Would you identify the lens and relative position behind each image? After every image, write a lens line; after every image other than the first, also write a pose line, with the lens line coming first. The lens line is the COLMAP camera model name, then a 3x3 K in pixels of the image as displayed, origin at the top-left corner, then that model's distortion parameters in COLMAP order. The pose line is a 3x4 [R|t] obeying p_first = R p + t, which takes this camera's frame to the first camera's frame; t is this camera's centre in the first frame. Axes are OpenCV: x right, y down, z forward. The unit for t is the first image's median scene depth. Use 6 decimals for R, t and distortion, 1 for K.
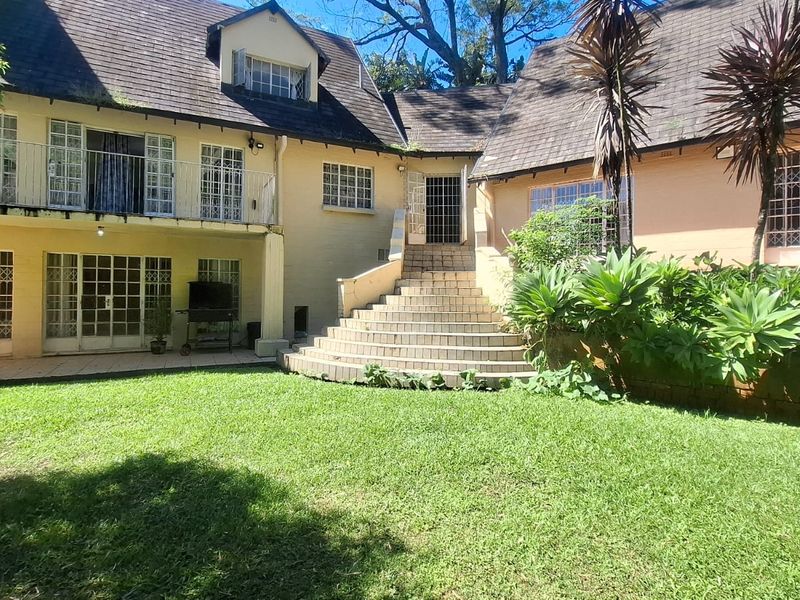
lens RADIAL K [[425.6, 0, 393.0], [0, 425.6, 288.0], [0, 0, 1]] dist [-0.001270, 0.002093]
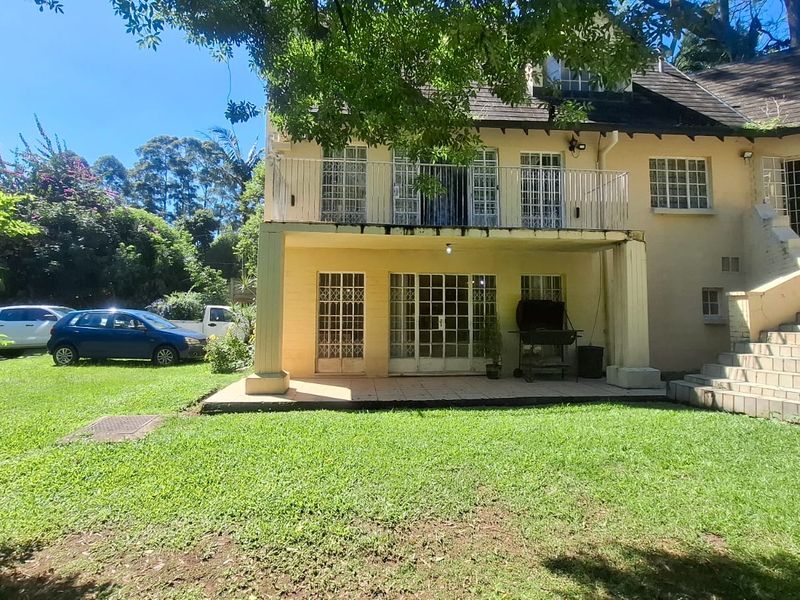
lens RADIAL K [[425.6, 0, 393.0], [0, 425.6, 288.0], [0, 0, 1]] dist [-0.001270, 0.002093]
pose [[0.934444, -0.029467, -0.354889, -0.395424], [0.008011, 0.998058, -0.061778, 0.012764], [0.356020, 0.054885, 0.932865, 0.047932]]
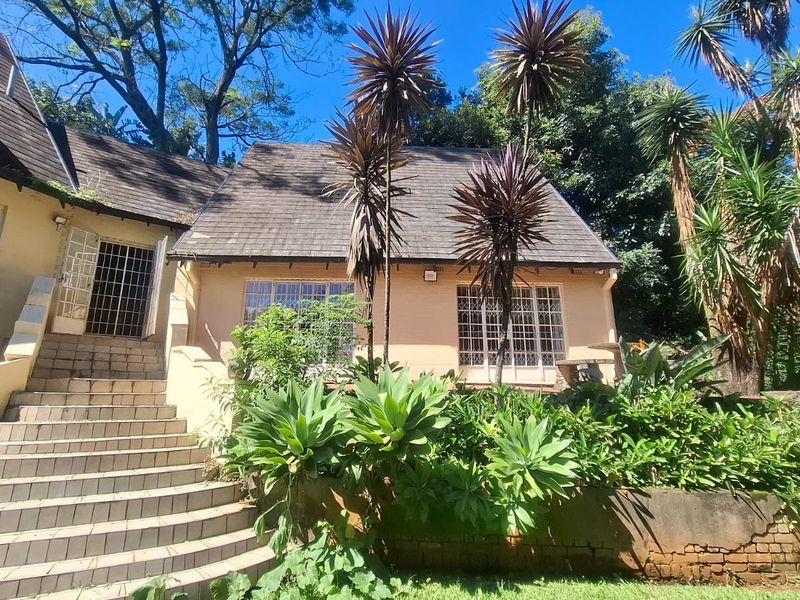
lens RADIAL K [[423.6, 0, 390.7], [0, 423.6, 288.9], [0, 0, 1]] dist [-0.004977, -0.000181]
pose [[0.753723, 0.159156, 0.637630, 0.006144], [-0.005405, 0.971701, -0.236154, -0.021910], [-0.657171, 0.174548, 0.733253, 0.218133]]
